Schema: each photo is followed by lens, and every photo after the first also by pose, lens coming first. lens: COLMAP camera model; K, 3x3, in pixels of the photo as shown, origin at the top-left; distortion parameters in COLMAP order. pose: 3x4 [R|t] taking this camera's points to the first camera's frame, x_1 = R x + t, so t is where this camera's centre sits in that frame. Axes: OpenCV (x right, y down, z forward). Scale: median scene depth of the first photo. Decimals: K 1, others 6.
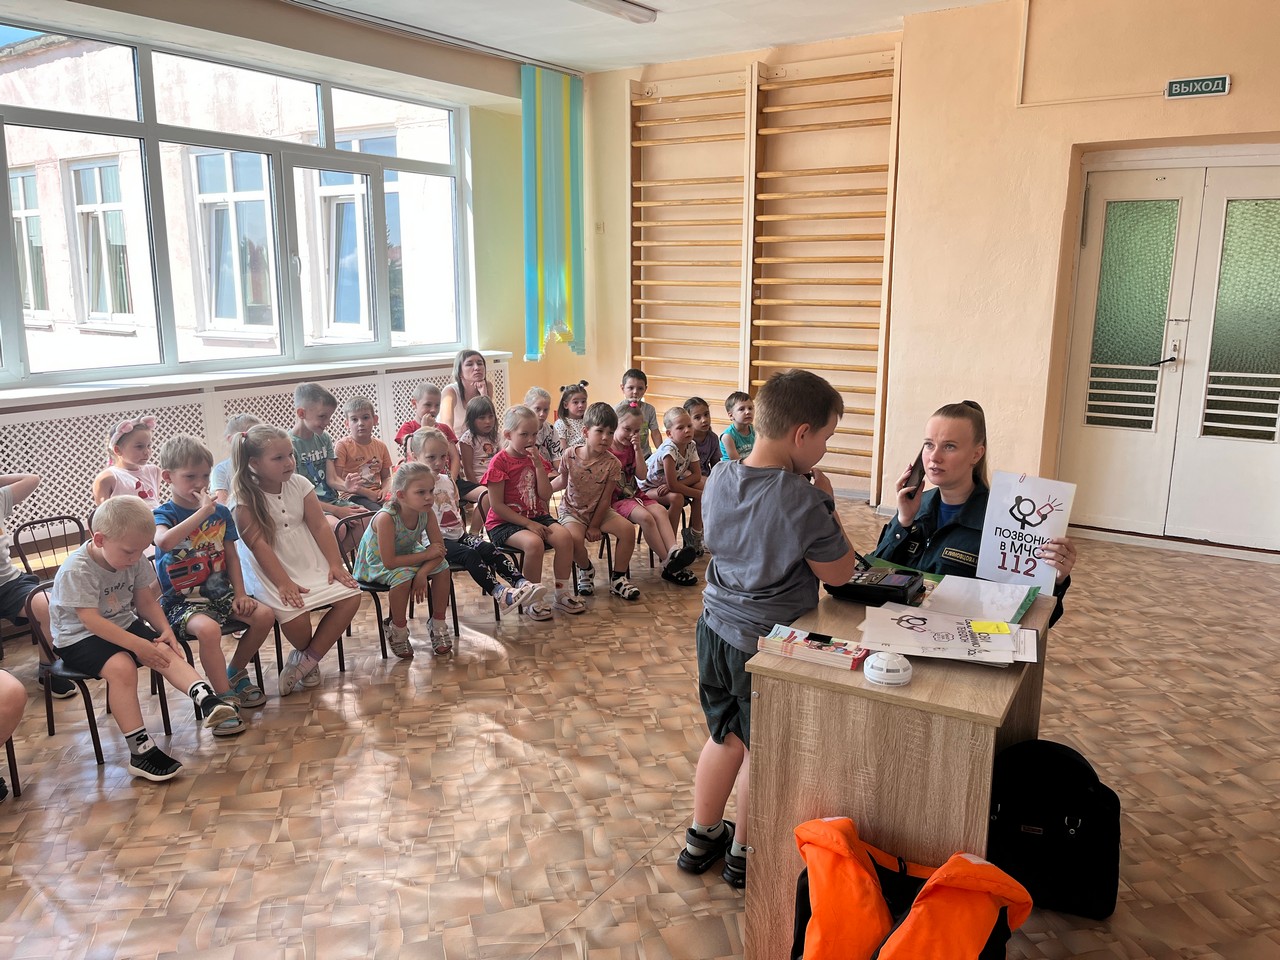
lens RADIAL K [[961.8, 0, 639.2], [0, 961.8, 473.5], [0, 0, 1]] dist [0.041923, -0.062861]
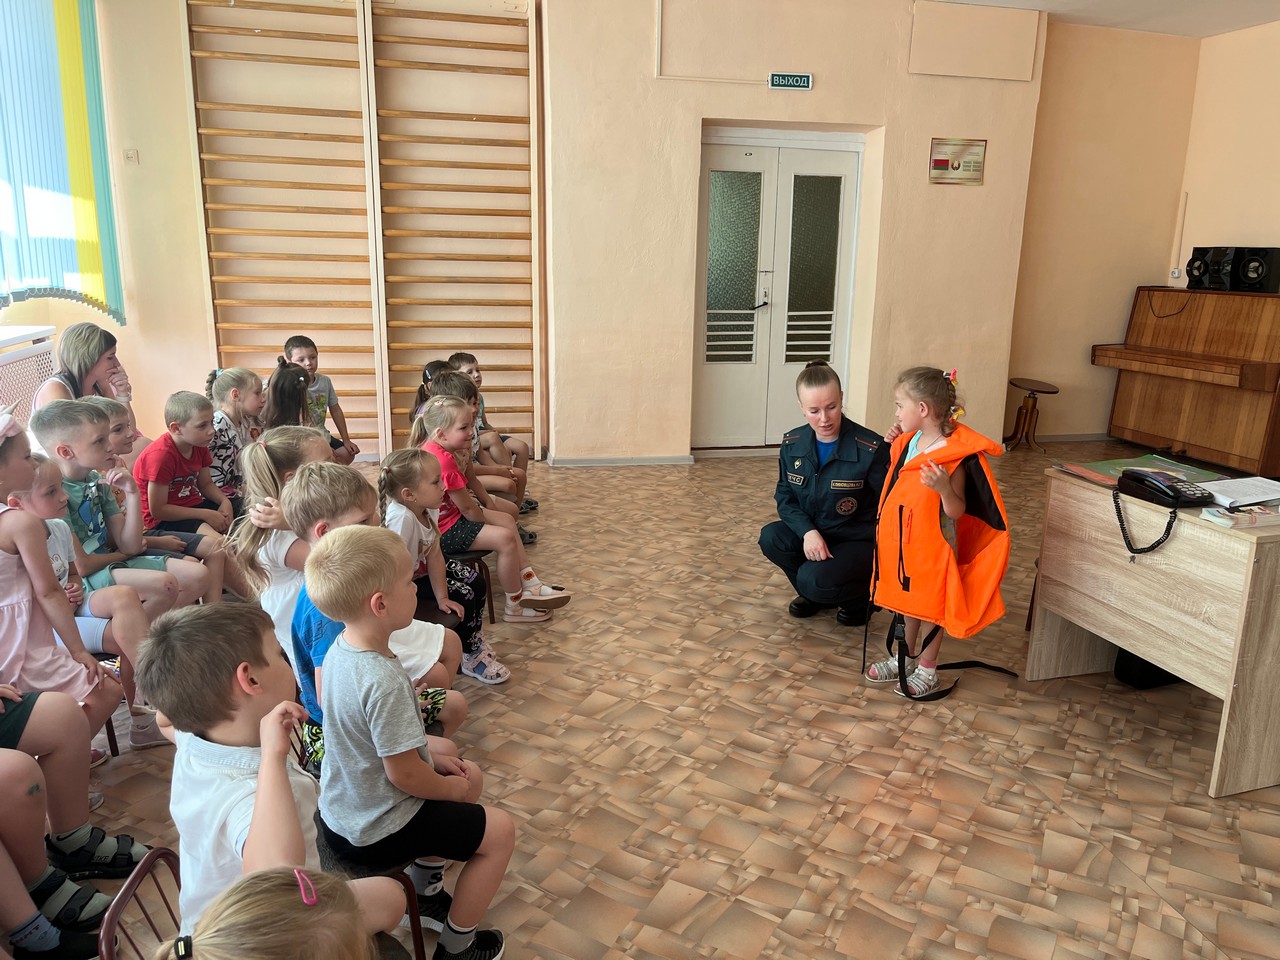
lens RADIAL K [[961.8, 0, 652.4], [0, 961.8, 477.4], [0, 0, 1]] dist [0.041923, -0.062861]
pose [[0.689277, -0.158860, 0.706867, -0.433863], [0.129269, 0.986975, 0.095760, -0.032641], [-0.712872, 0.025371, 0.700835, 0.228463]]
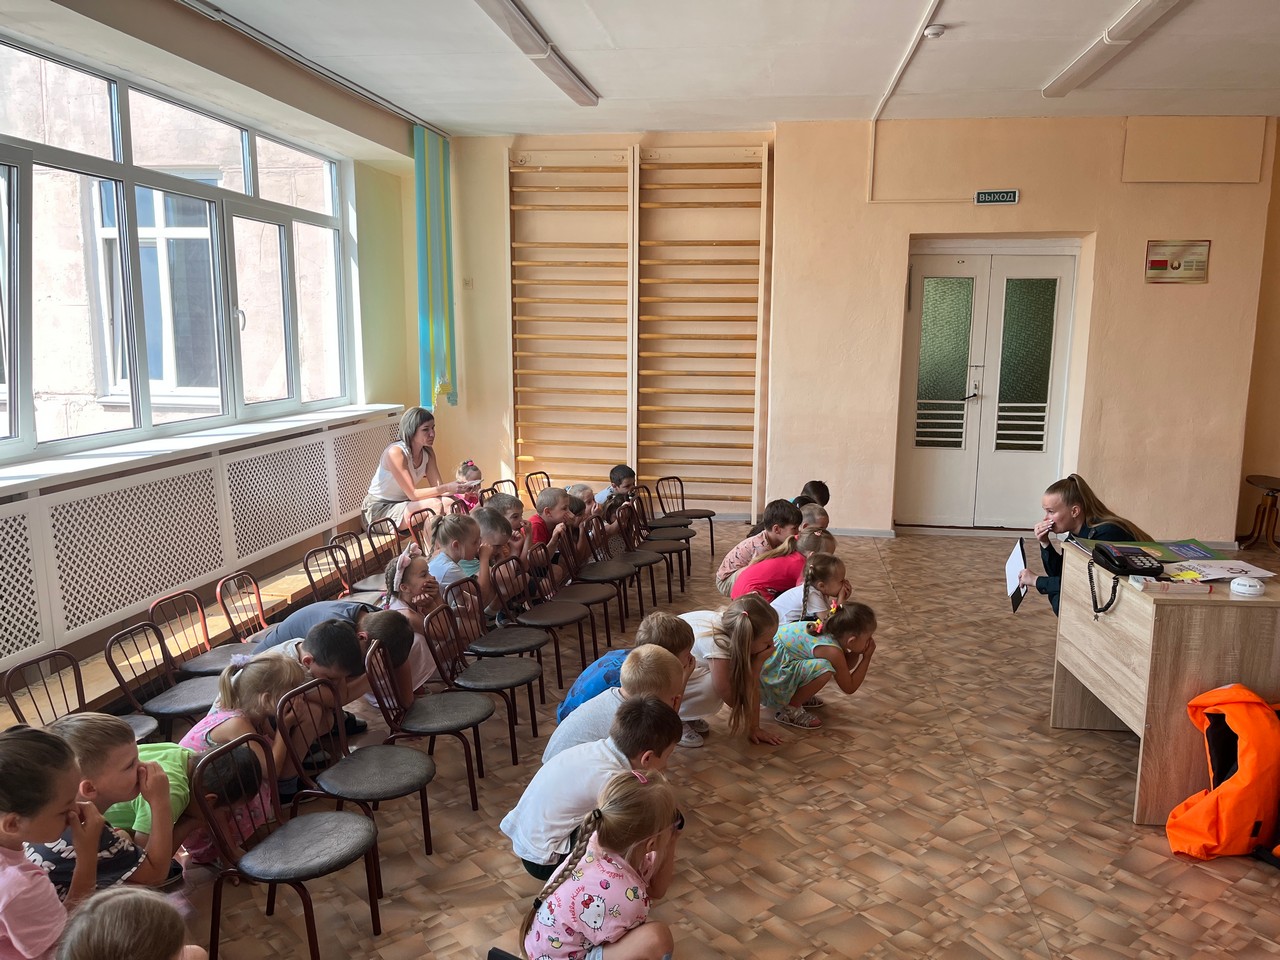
lens RADIAL K [[961.8, 0, 649.6], [0, 961.8, 484.1], [0, 0, 1]] dist [0.041923, -0.062861]
pose [[0.901847, -0.064411, 0.427226, -0.413398], [0.080466, 0.996564, -0.019610, -0.004570], [-0.424495, 0.052063, 0.903932, -0.012832]]
